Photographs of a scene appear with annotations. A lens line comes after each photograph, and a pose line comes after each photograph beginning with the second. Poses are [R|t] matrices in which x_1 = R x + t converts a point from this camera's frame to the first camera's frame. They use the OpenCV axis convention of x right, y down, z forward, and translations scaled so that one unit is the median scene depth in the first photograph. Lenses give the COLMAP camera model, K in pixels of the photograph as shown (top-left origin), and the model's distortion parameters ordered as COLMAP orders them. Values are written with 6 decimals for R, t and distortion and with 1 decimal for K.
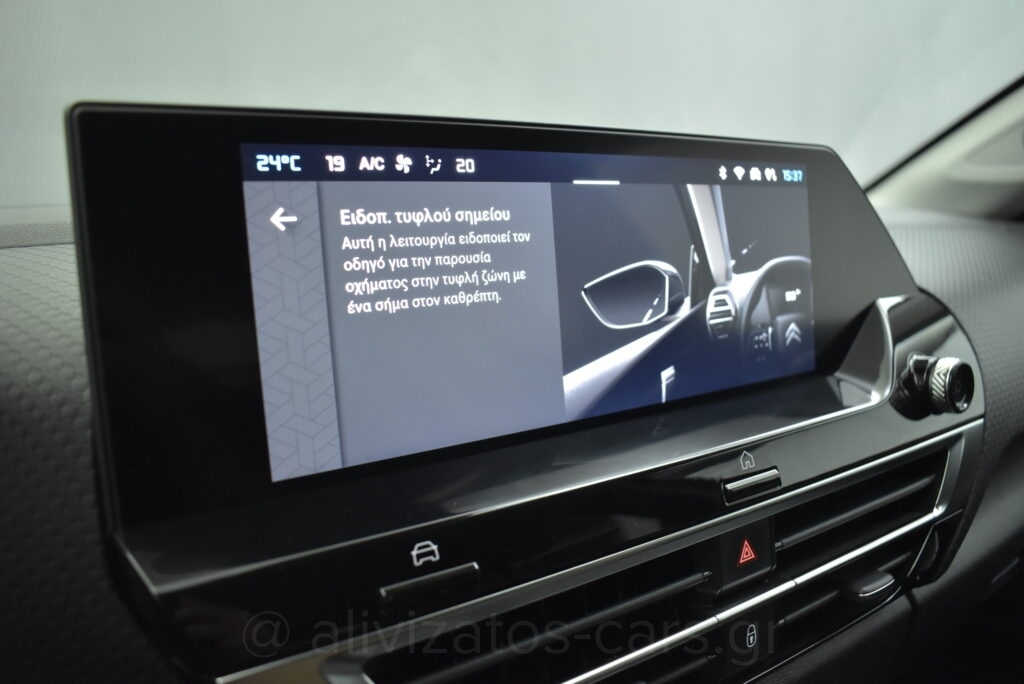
lens RADIAL K [[764.3, 0, 506.0], [0, 764.3, 336.2], [0, 0, 1]] dist [-0.098086, 0.010988]
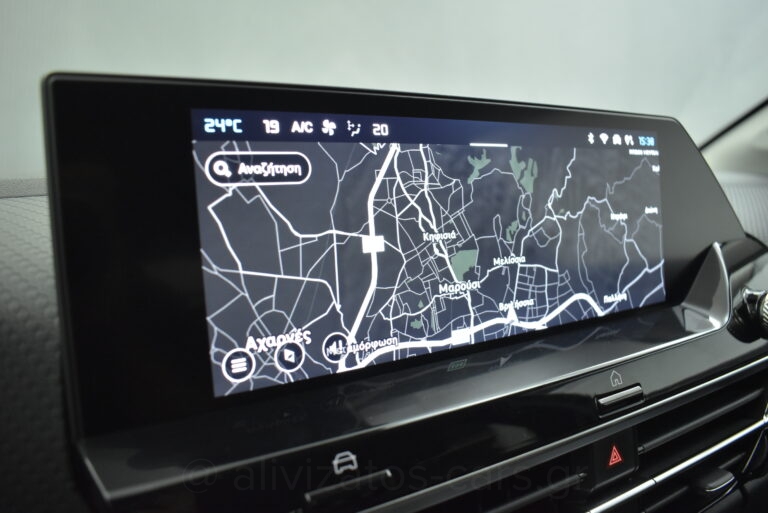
lens RADIAL K [[573.2, 0, 382.2], [0, 573.2, 251.5], [0, 0, 1]] dist [-0.098086, 0.010988]
pose [[0.999227, 0.004759, -0.039010, -0.015333], [-0.005955, 0.999514, -0.030605, -0.006296], [0.038846, 0.030814, 0.998770, 0.114397]]
